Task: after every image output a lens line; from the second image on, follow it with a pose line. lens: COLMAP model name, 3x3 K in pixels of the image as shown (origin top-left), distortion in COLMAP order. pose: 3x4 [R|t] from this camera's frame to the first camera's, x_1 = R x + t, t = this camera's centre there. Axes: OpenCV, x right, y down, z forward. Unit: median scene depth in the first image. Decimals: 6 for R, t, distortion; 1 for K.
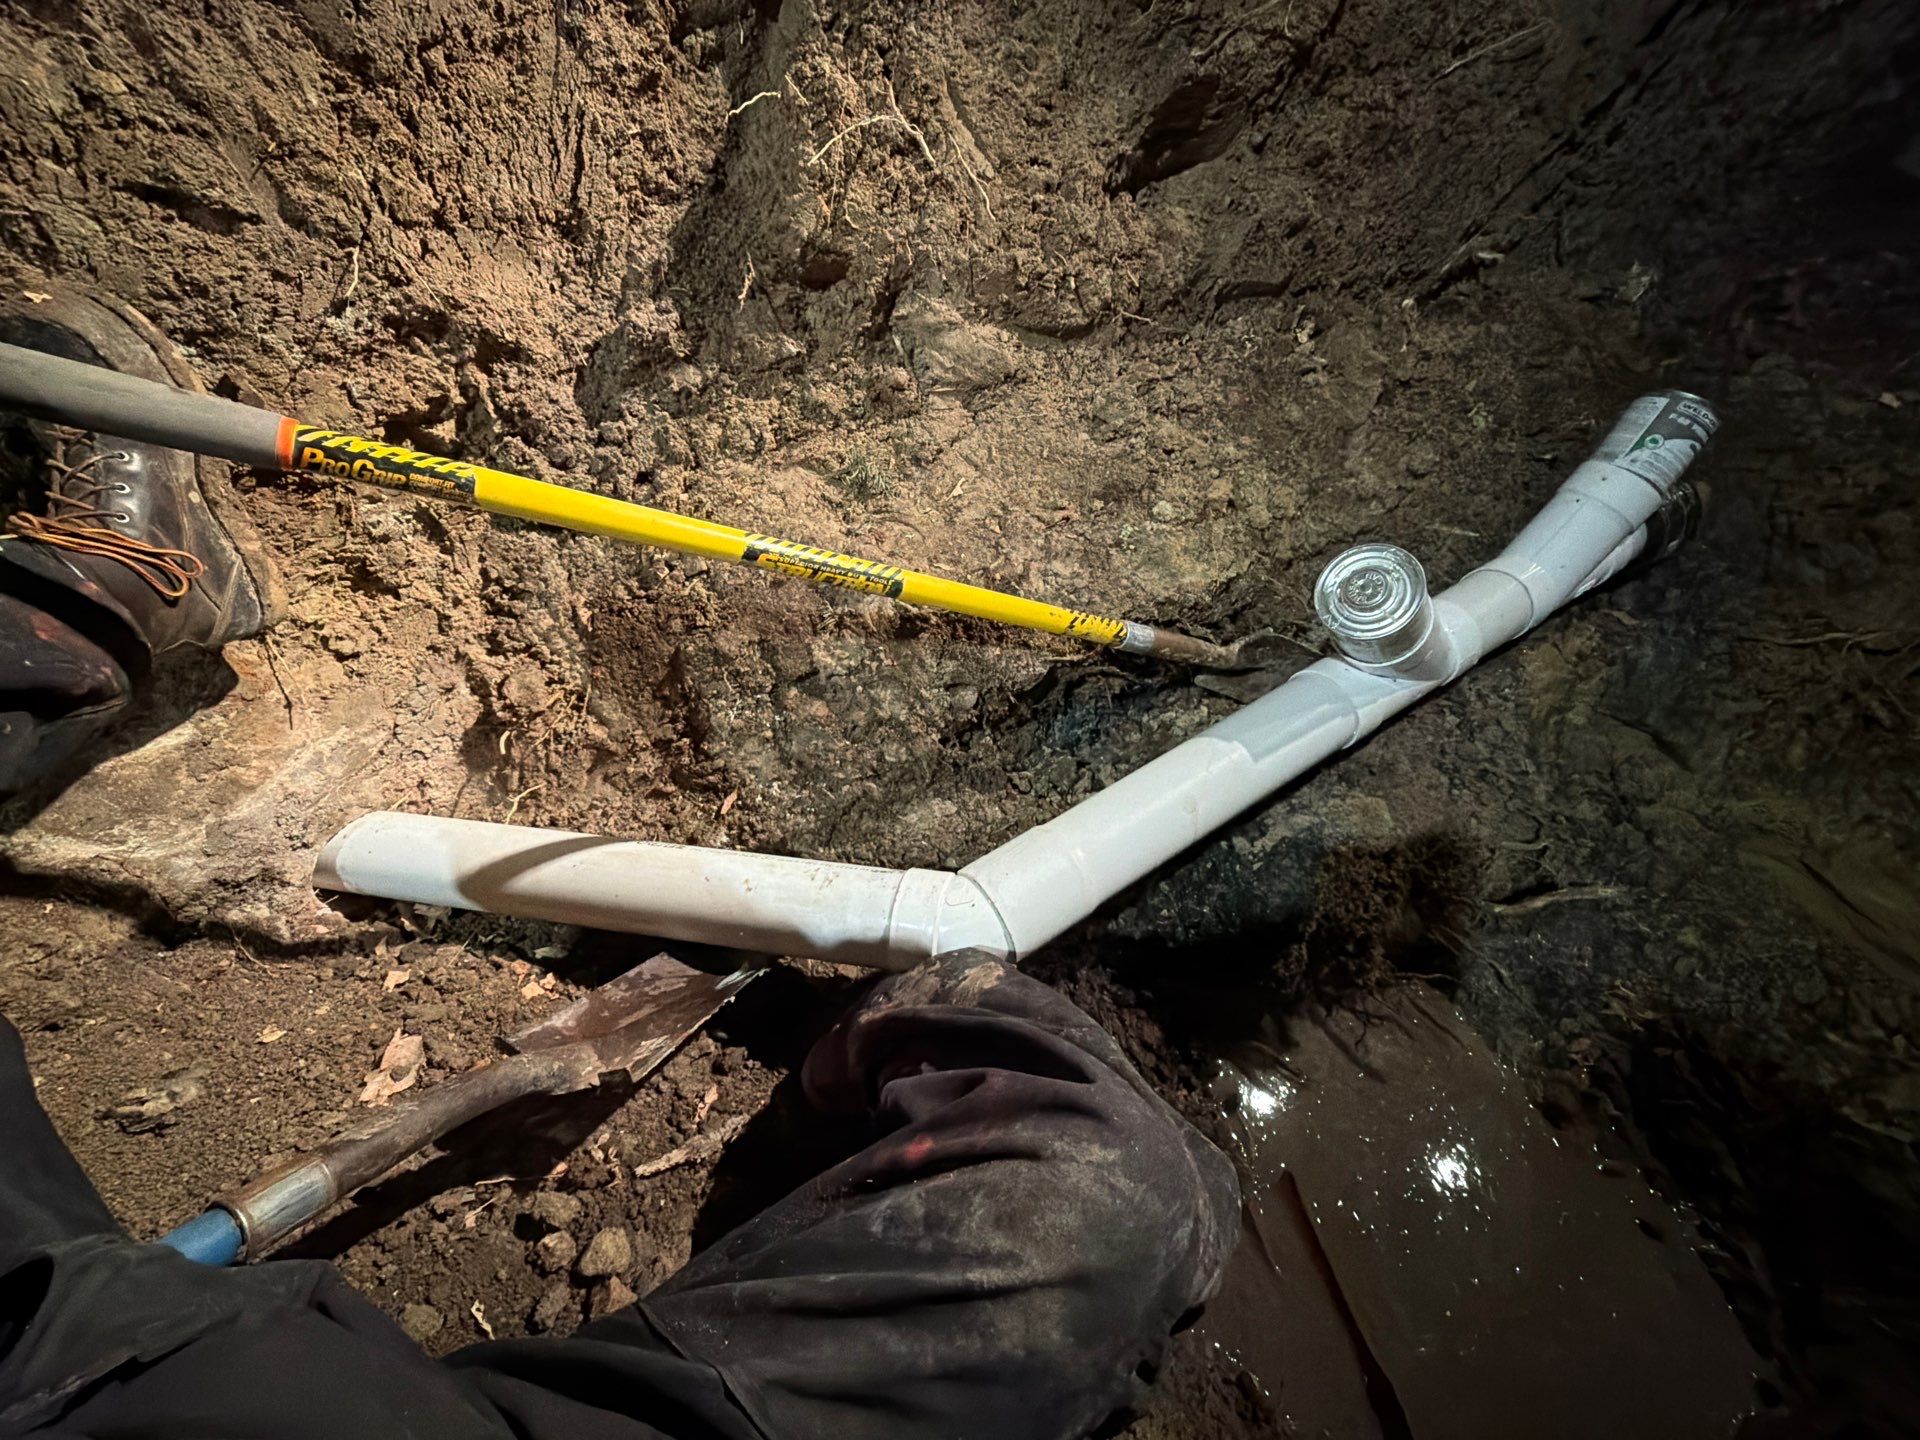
lens RADIAL K [[762.2, 0, 956.9], [0, 762.2, 727.3], [0, 0, 1]] dist [-0.001589, -0.000039]
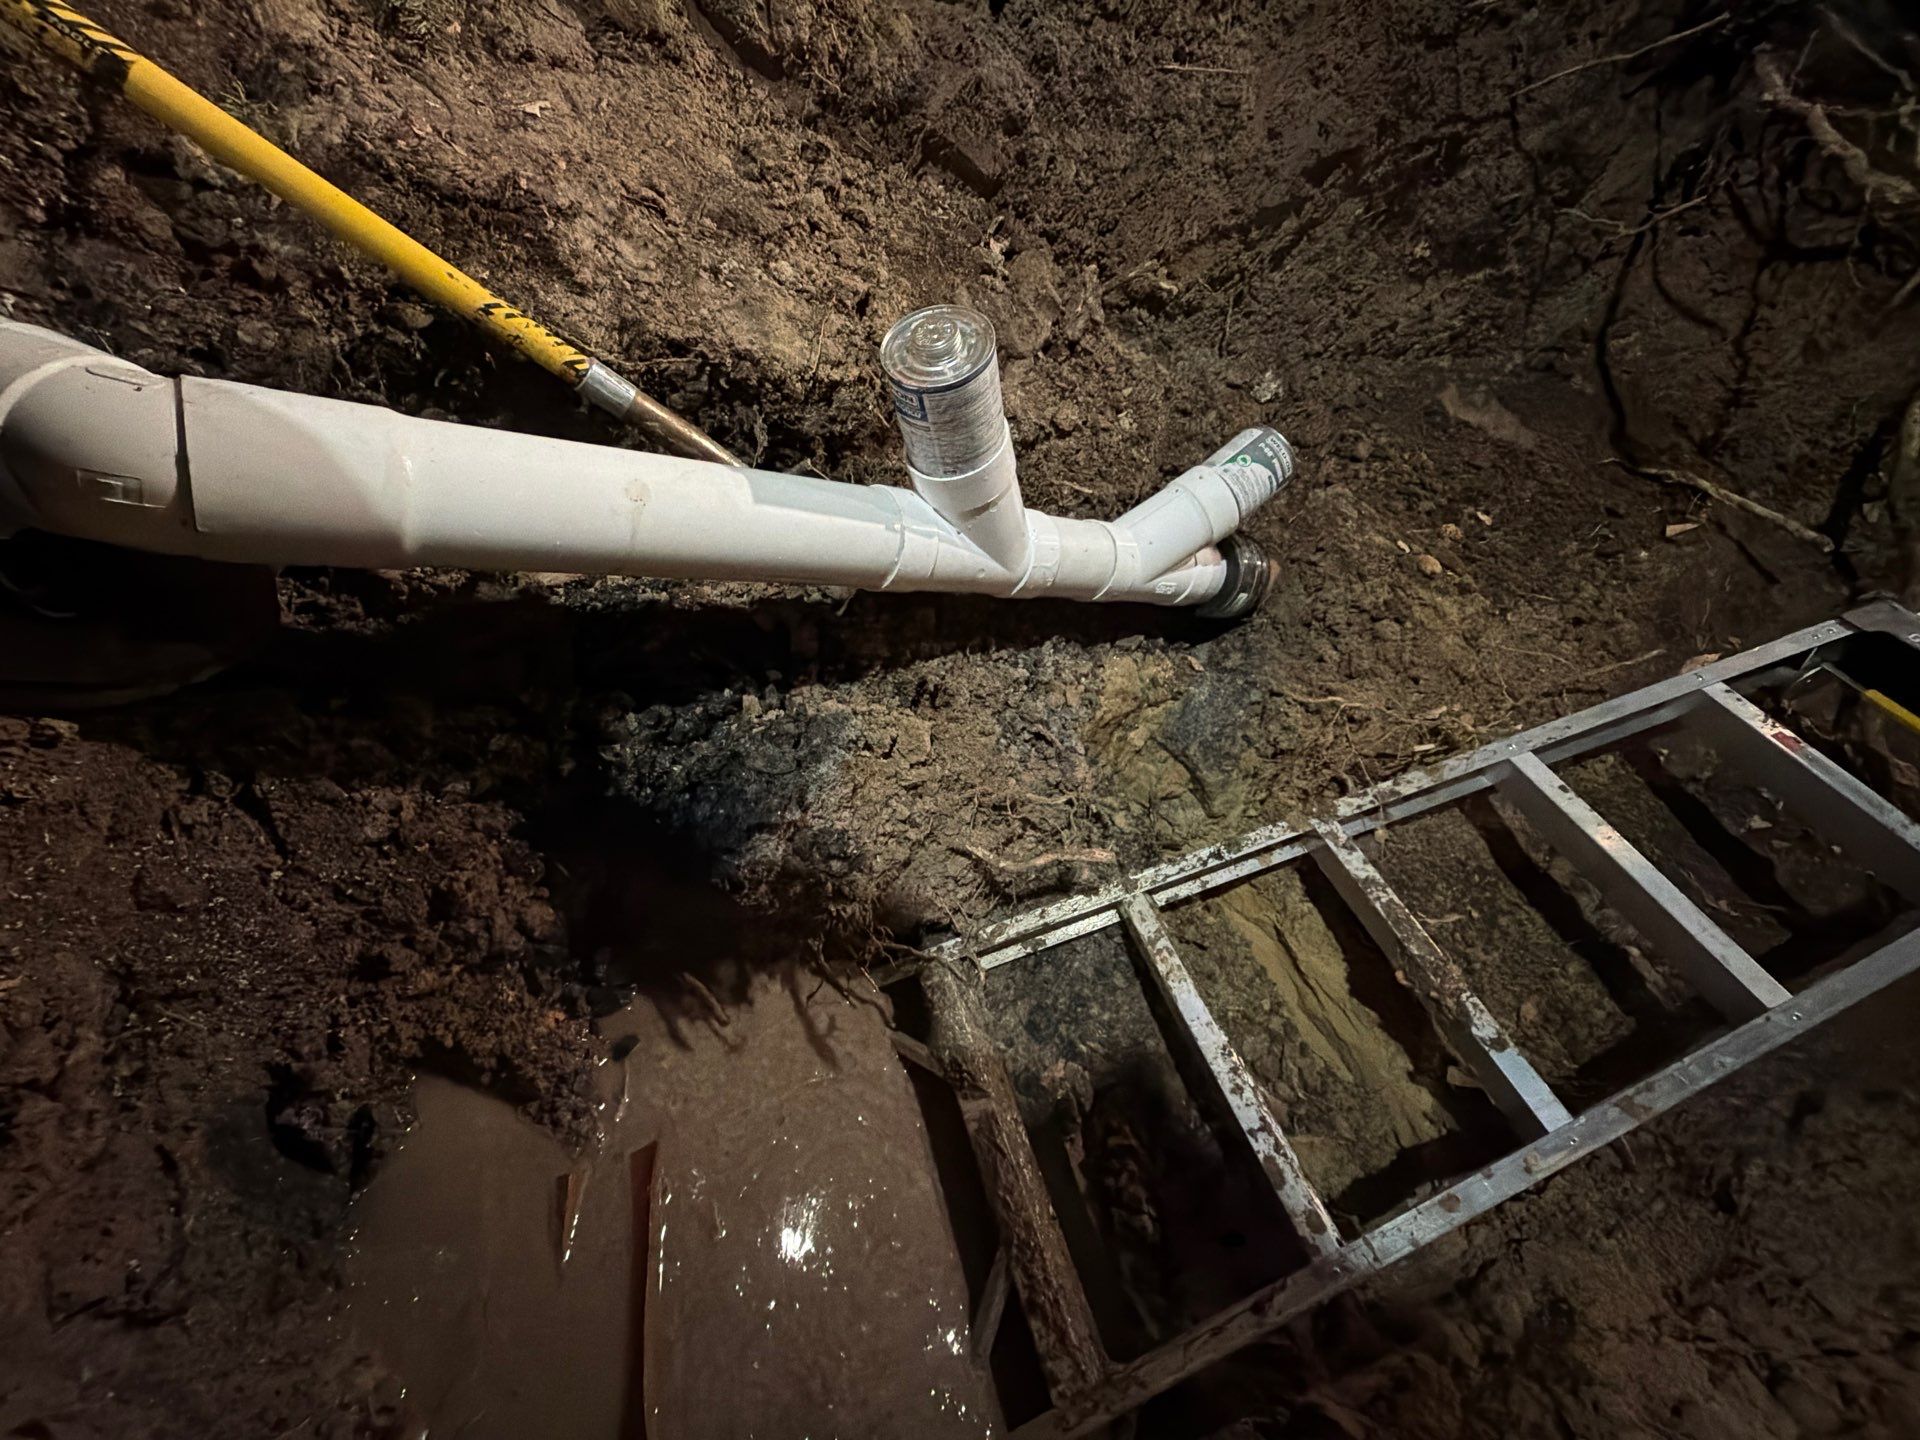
lens RADIAL K [[762.2, 0, 958.6], [0, 762.2, 715.8], [0, 0, 1]] dist [-0.001589, -0.000039]
pose [[0.882202, 0.341554, 0.324130, 0.329261], [-0.284736, 0.935209, -0.210499, 0.289138], [-0.375026, 0.093412, 0.922296, 0.192775]]
